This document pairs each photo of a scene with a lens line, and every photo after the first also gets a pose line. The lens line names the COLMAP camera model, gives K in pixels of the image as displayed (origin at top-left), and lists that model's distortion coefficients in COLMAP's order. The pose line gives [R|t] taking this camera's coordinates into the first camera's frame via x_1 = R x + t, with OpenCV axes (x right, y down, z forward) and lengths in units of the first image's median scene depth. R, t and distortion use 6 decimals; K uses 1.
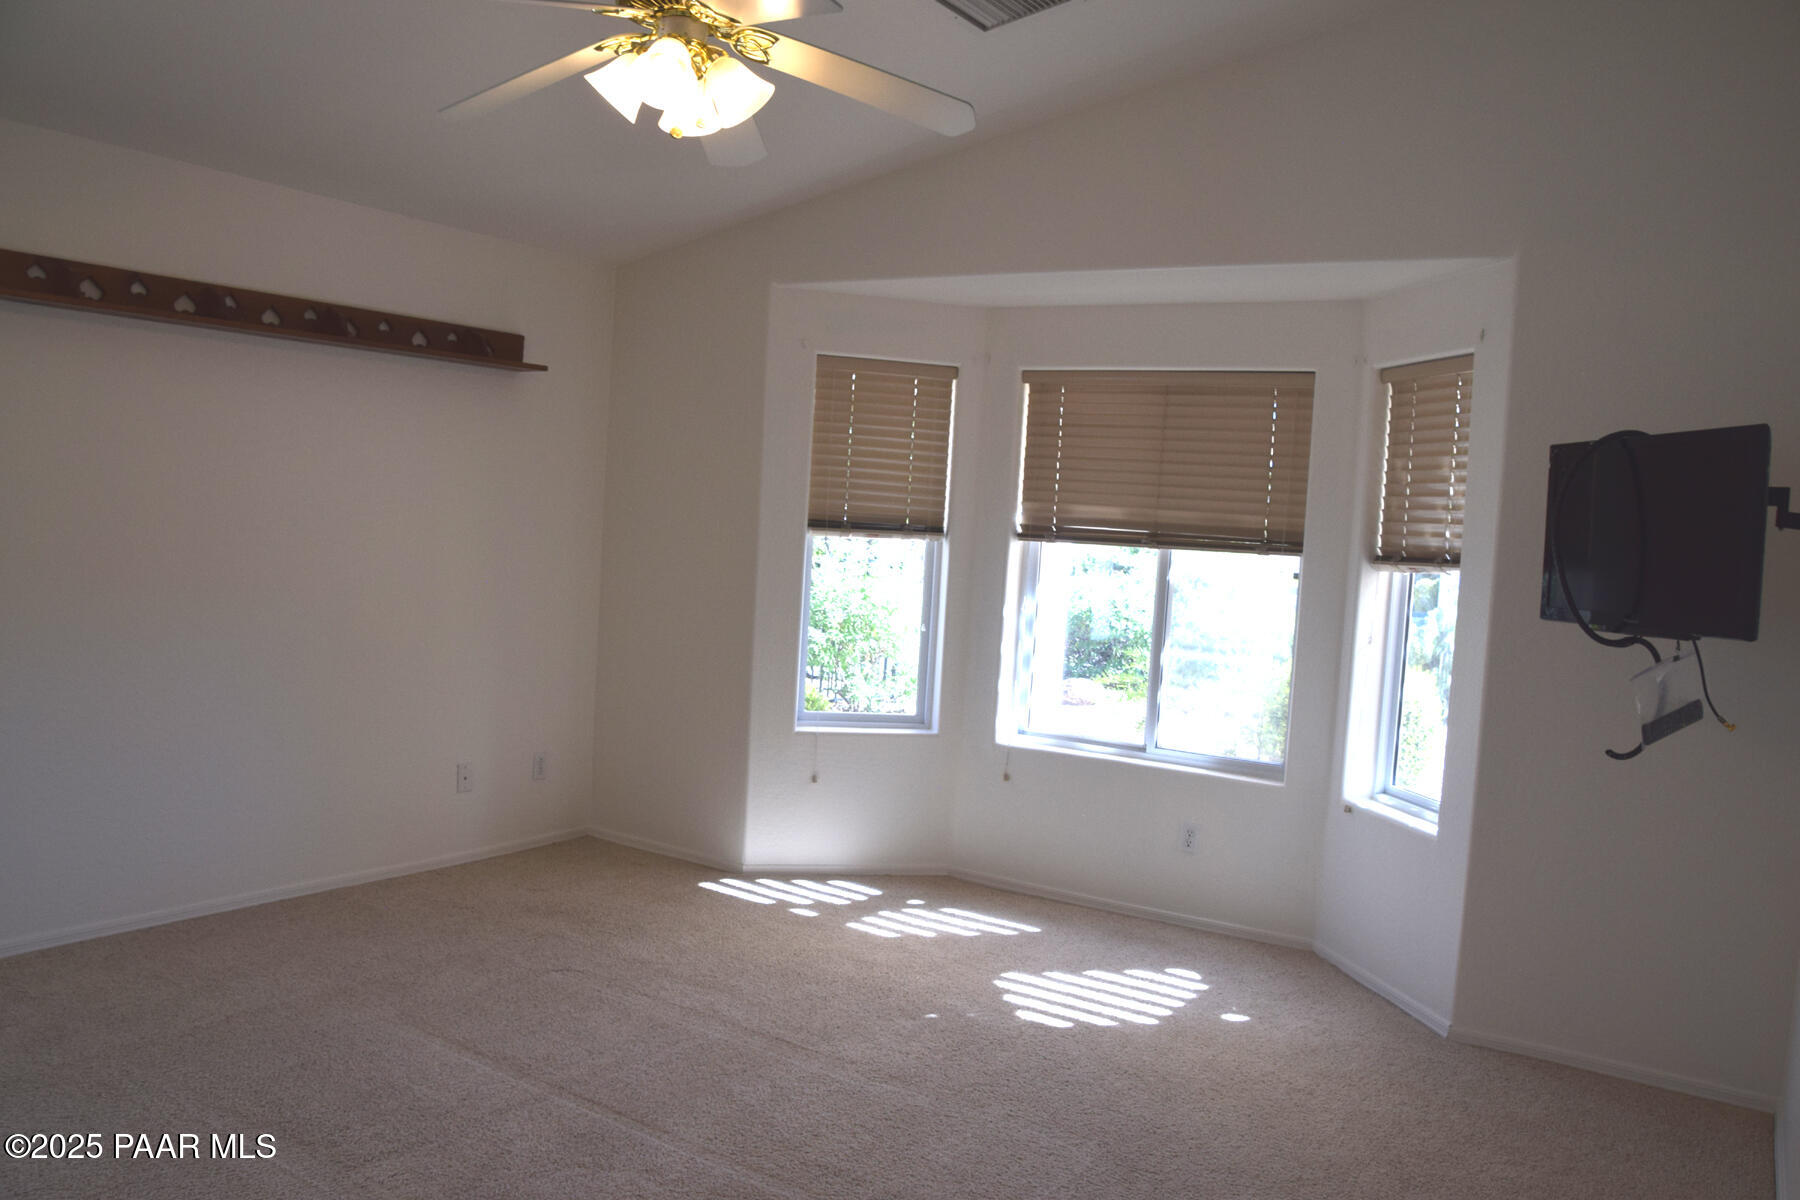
lens RADIAL K [[1411.3, 0, 897.4], [0, 1411.3, 608.7], [0, 0, 1]] dist [-0.127768, 0.046875]
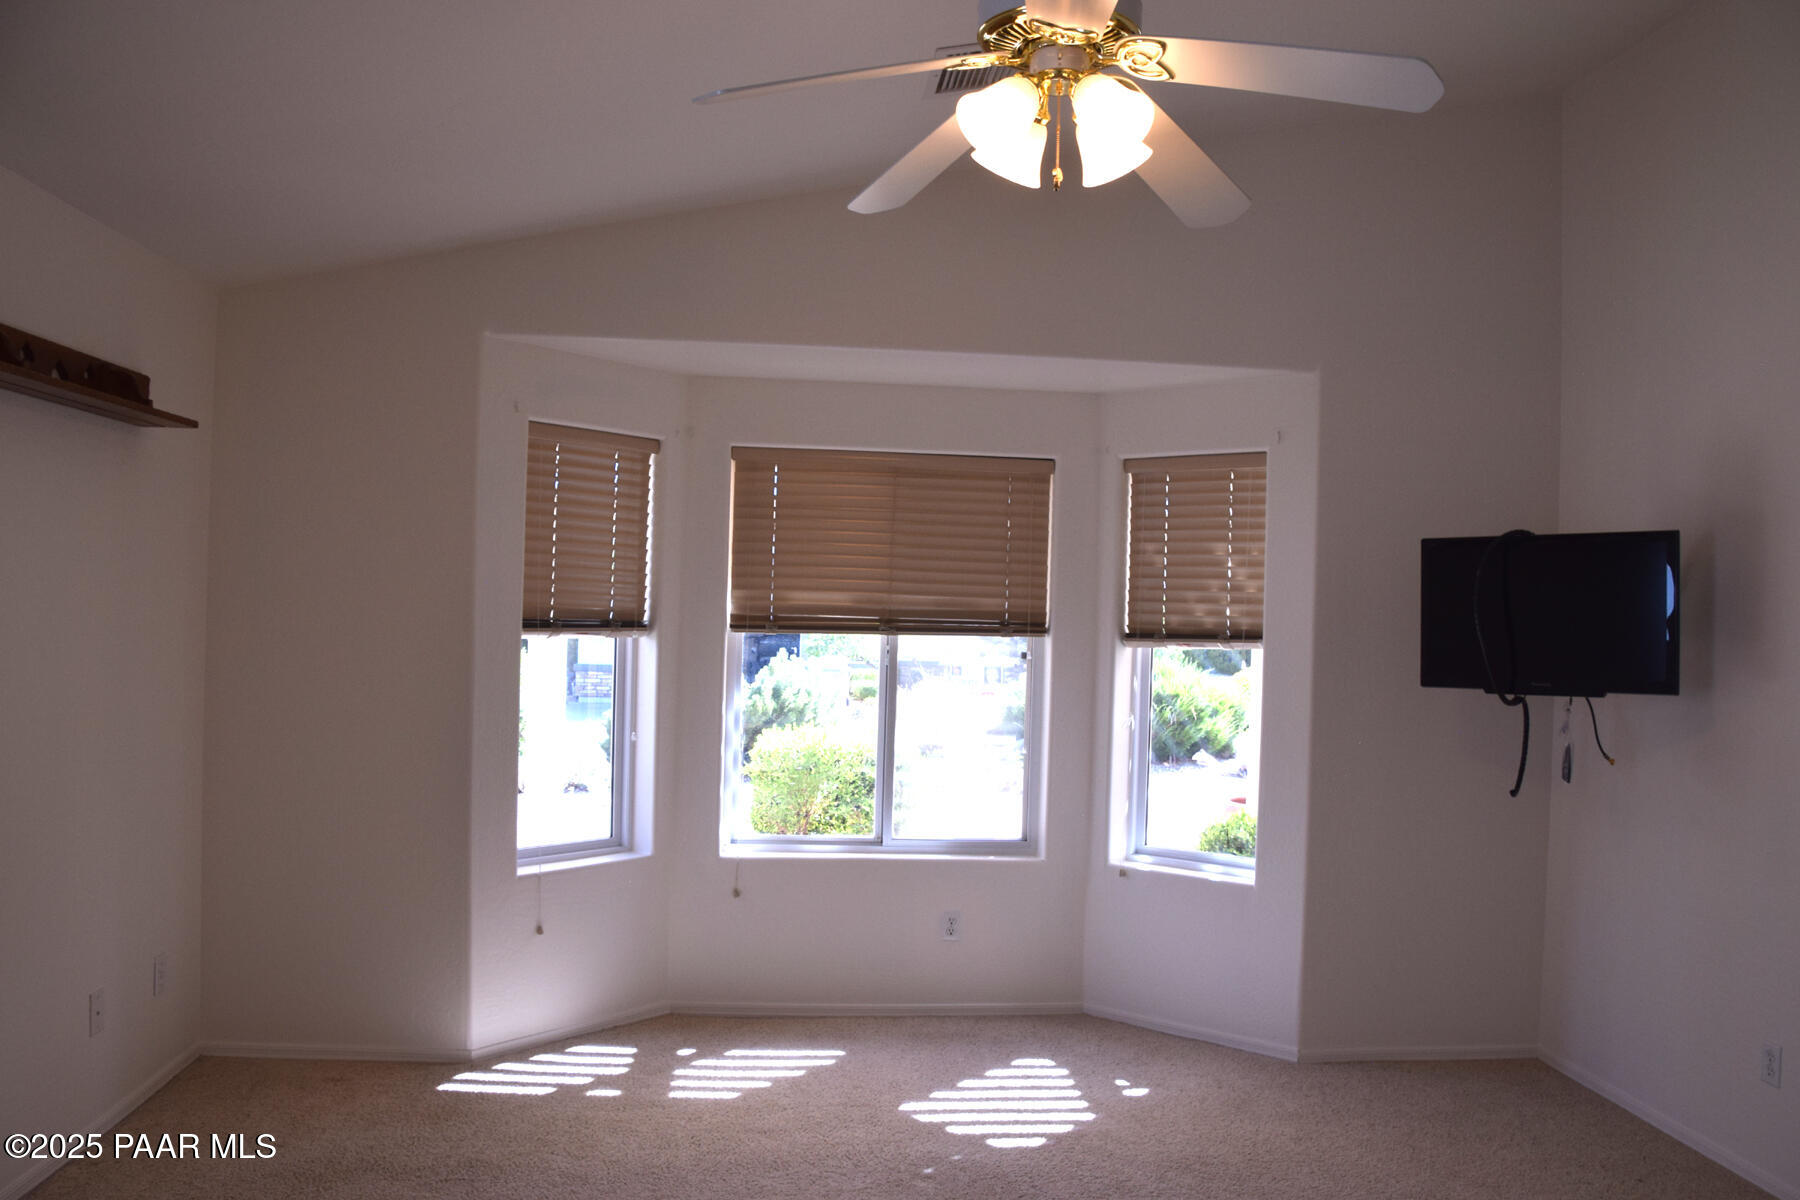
lens RADIAL K [[1411.3, 0, 897.4], [0, 1411.3, 608.7], [0, 0, 1]] dist [-0.127768, 0.046875]
pose [[0.786860, -0.037562, 0.615988, -0.416041], [0.059870, 0.998084, -0.015617, -0.045695], [-0.614221, 0.049167, 0.787601, 0.229821]]
